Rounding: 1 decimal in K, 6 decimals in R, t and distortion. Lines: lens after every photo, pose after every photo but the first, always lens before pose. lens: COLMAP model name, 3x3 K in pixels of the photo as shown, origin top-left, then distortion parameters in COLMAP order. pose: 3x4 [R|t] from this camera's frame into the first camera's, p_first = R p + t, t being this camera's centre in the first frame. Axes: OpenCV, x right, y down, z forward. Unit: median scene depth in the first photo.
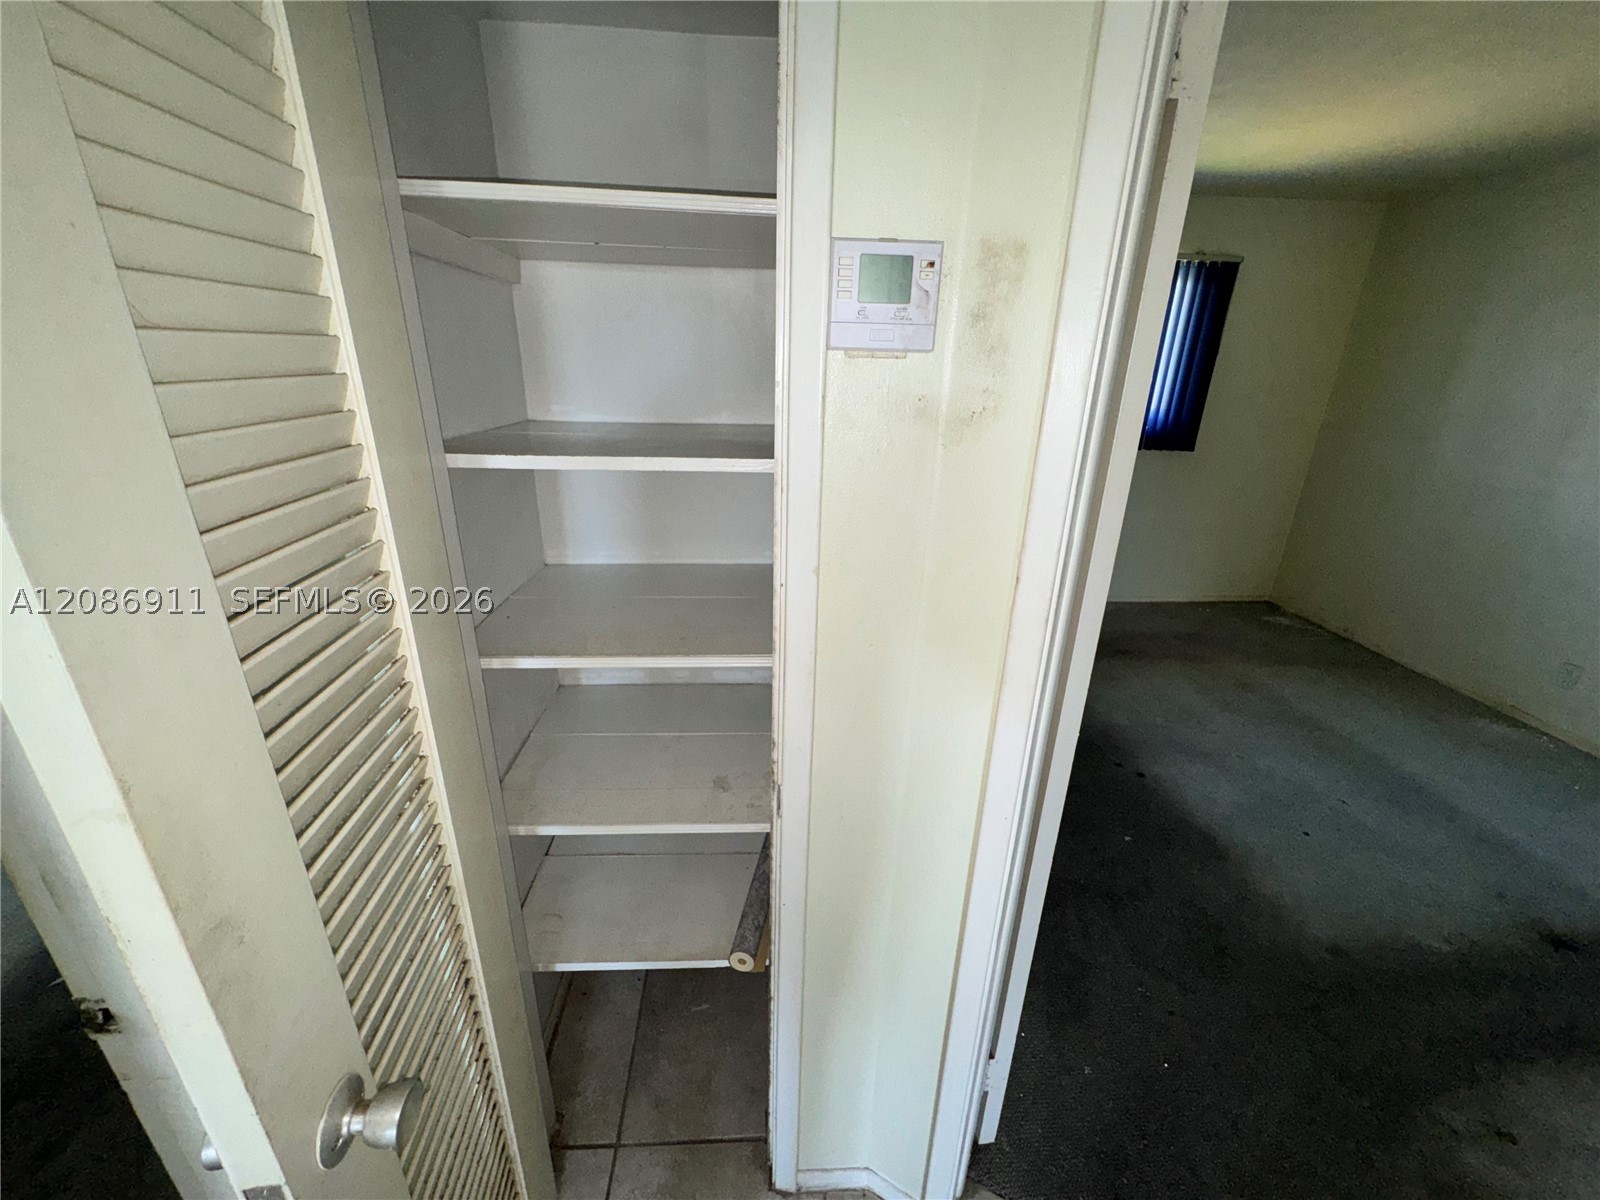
lens RADIAL K [[631.8, 0, 800.0], [0, 631.8, 600.0], [0, 0, 1]] dist [-0.005971, 0.000119]
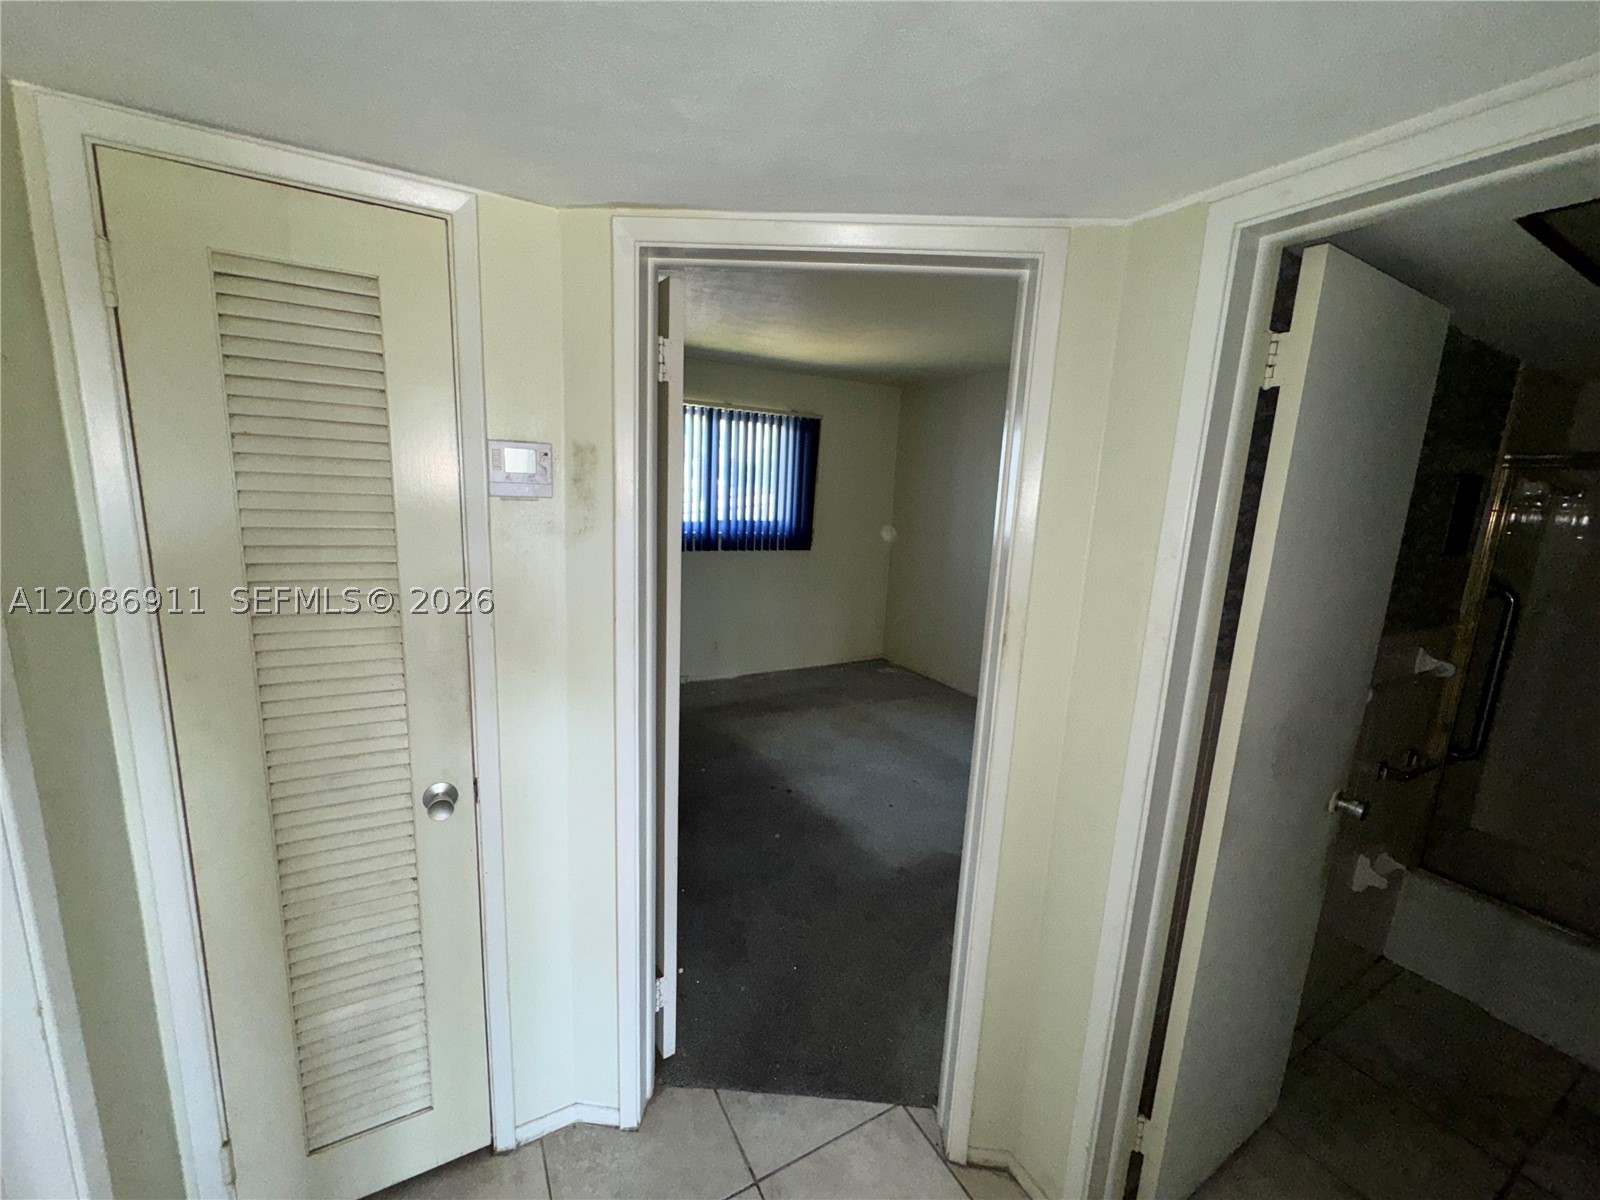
lens RADIAL K [[631.8, 0, 800.0], [0, 631.8, 600.0], [0, 0, 1]] dist [-0.005971, 0.000119]
pose [[0.894167, -0.060063, 0.443687, 0.004611], [0.131988, 0.982285, -0.133022, 0.053368], [-0.427838, 0.177505, 0.886254, -0.197112]]
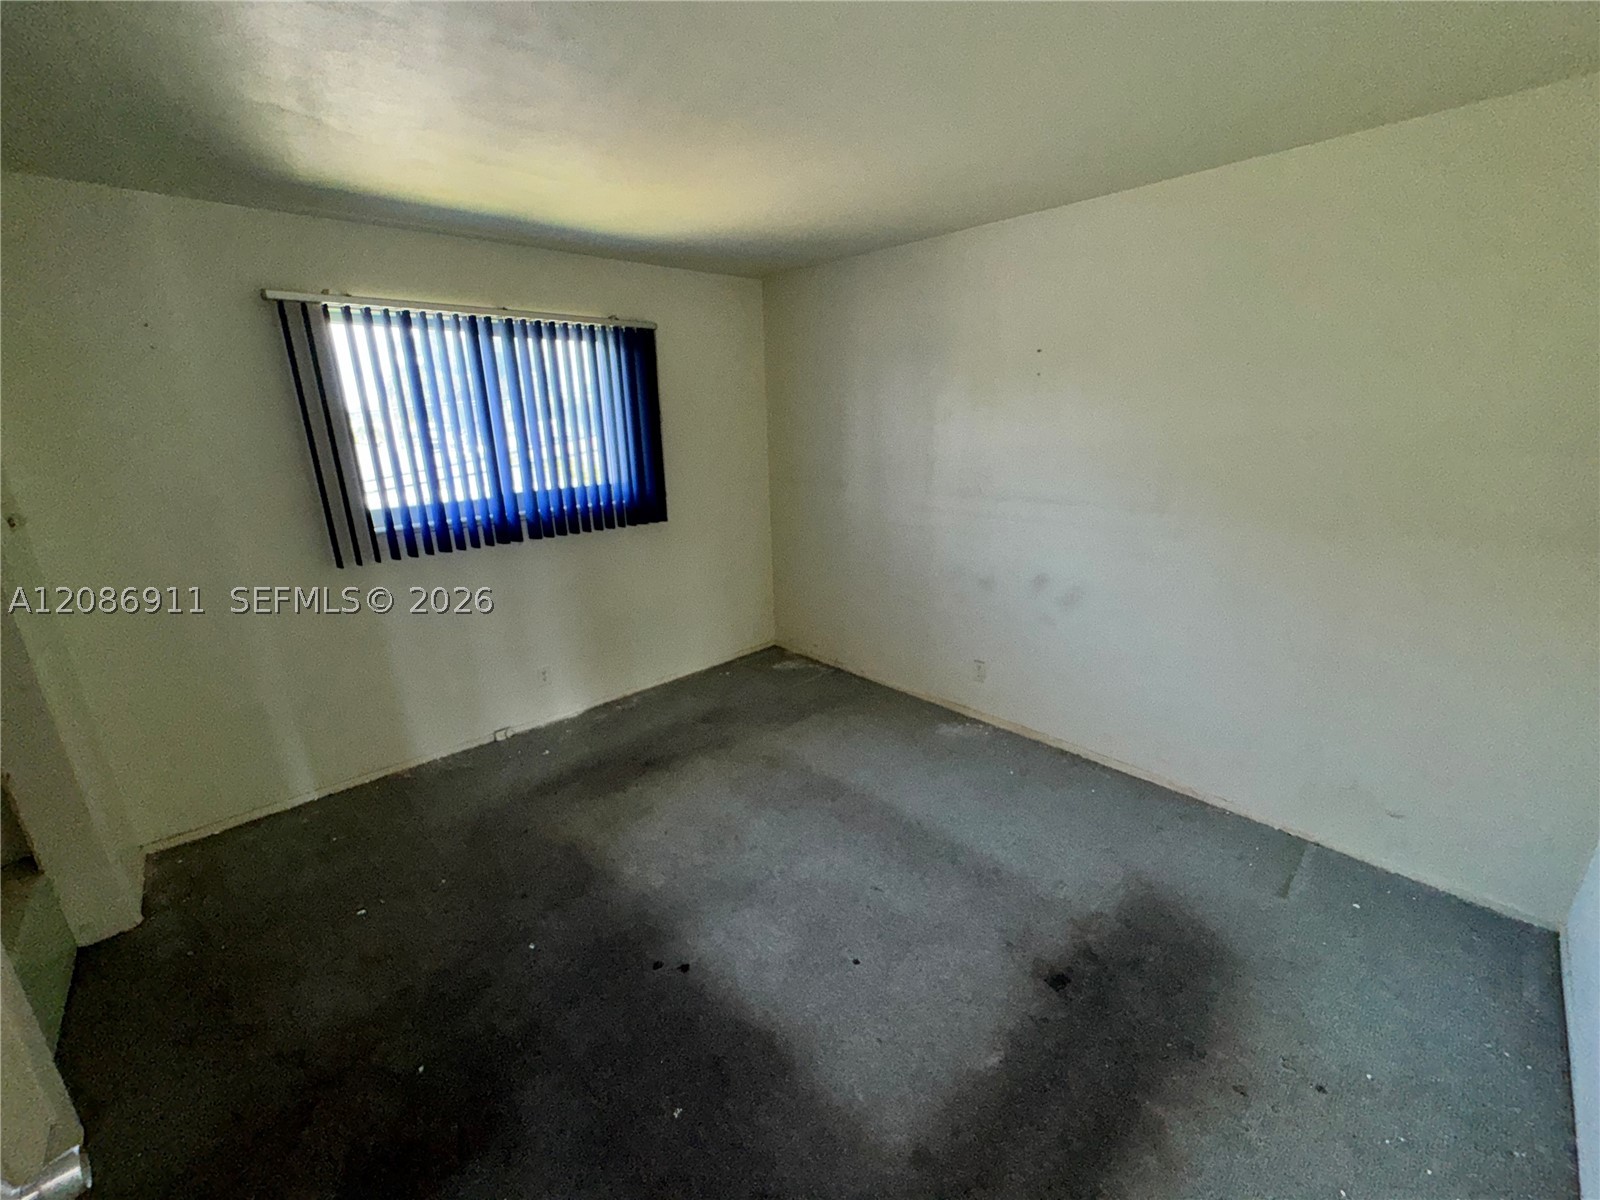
lens RADIAL K [[648.3, 0, 797.4], [0, 648.3, 593.4], [0, 0, 1]] dist [-0.000292, 0.000041]
pose [[0.767153, -0.211793, 0.605492, 0.215943], [0.264263, 0.964447, 0.002532, -0.108387], [-0.584501, 0.158067, 0.795848, 0.174475]]
